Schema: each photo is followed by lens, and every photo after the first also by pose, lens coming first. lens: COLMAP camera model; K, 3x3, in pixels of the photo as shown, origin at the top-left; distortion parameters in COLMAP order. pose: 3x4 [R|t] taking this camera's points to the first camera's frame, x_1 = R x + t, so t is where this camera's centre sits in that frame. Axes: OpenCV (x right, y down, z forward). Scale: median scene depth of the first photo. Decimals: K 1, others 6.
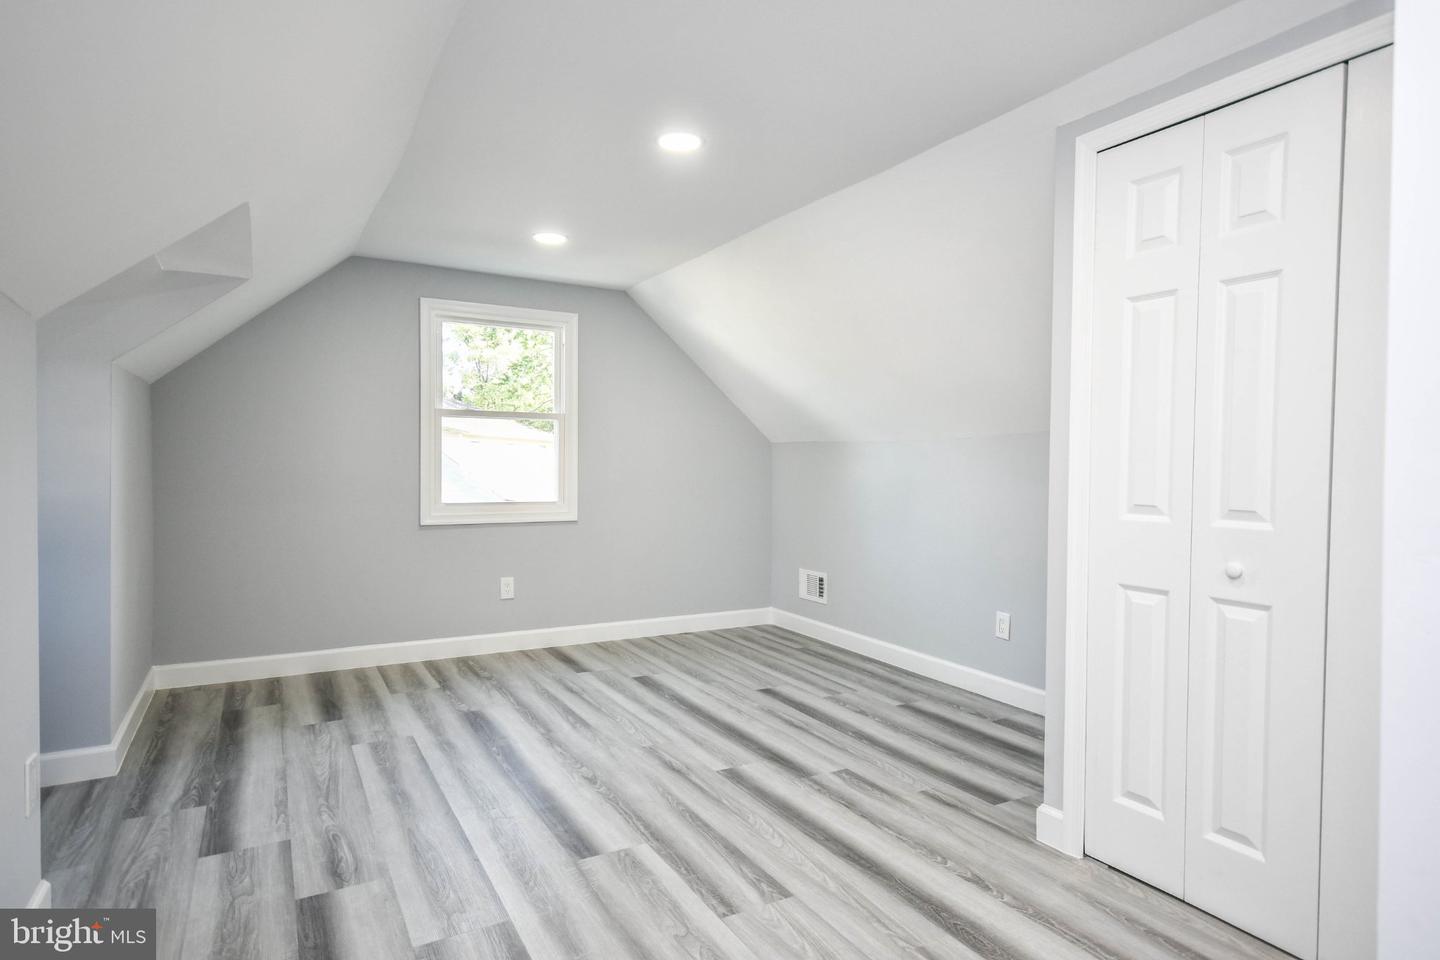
lens RADIAL K [[790.8, 0, 720.1], [0, 790.8, 477.7], [0, 0, 1]] dist [0.005638, 0.006193]
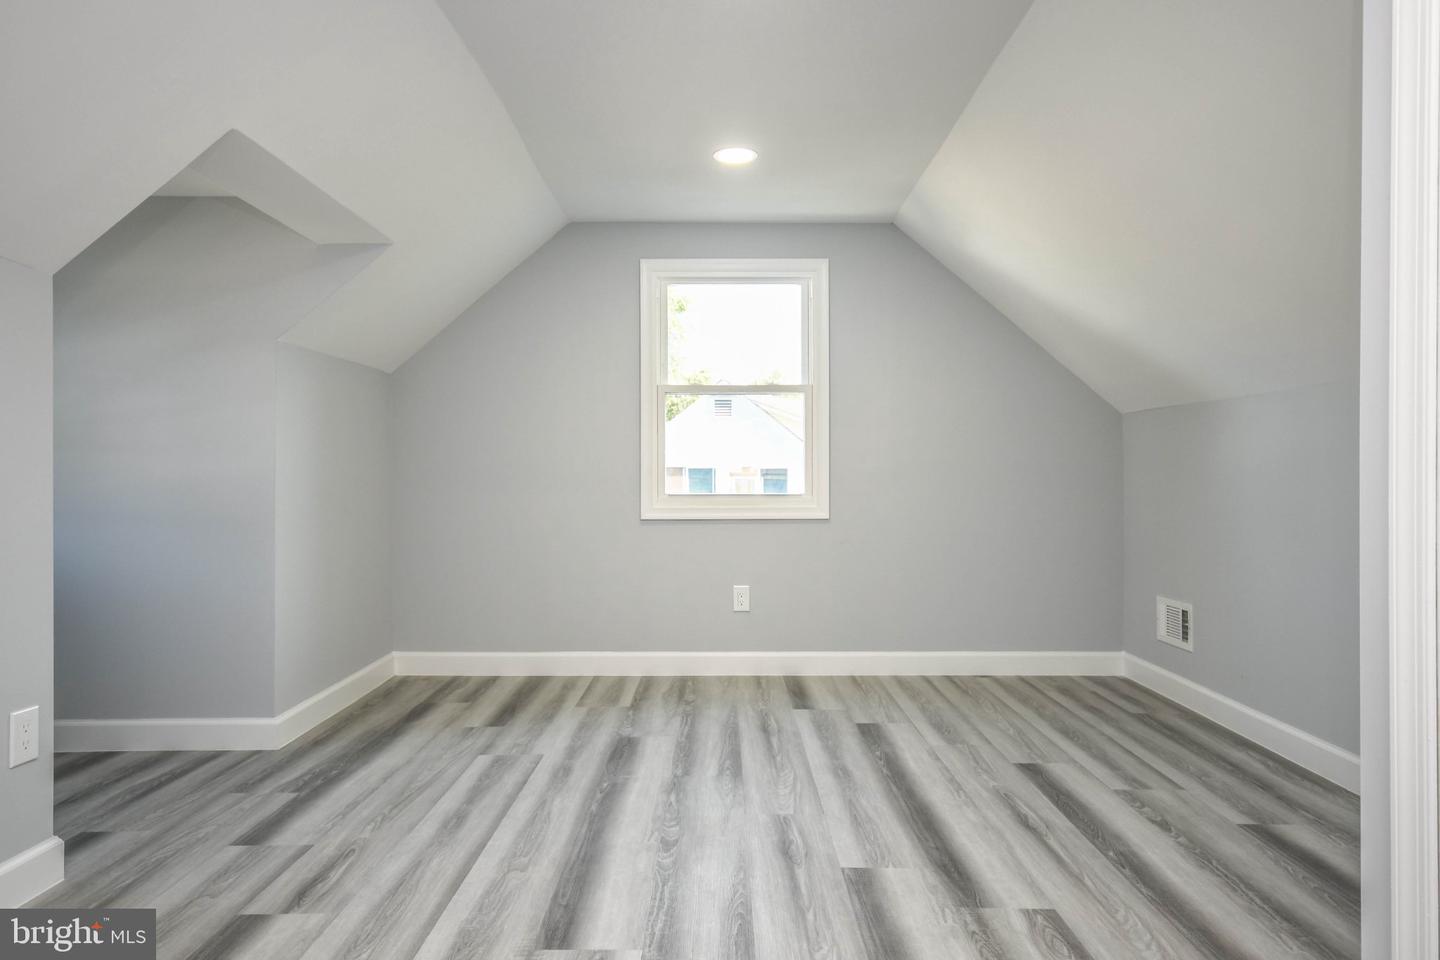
lens RADIAL K [[896.5, 0, 715.3], [0, 896.5, 474.3], [0, 0, 1]] dist [0.005124, 0.012375]
pose [[0.867932, -0.015152, -0.496452, 0.214607], [0.002156, 0.999640, -0.026740, 0.043509], [0.496678, 0.022138, 0.867652, 0.211304]]
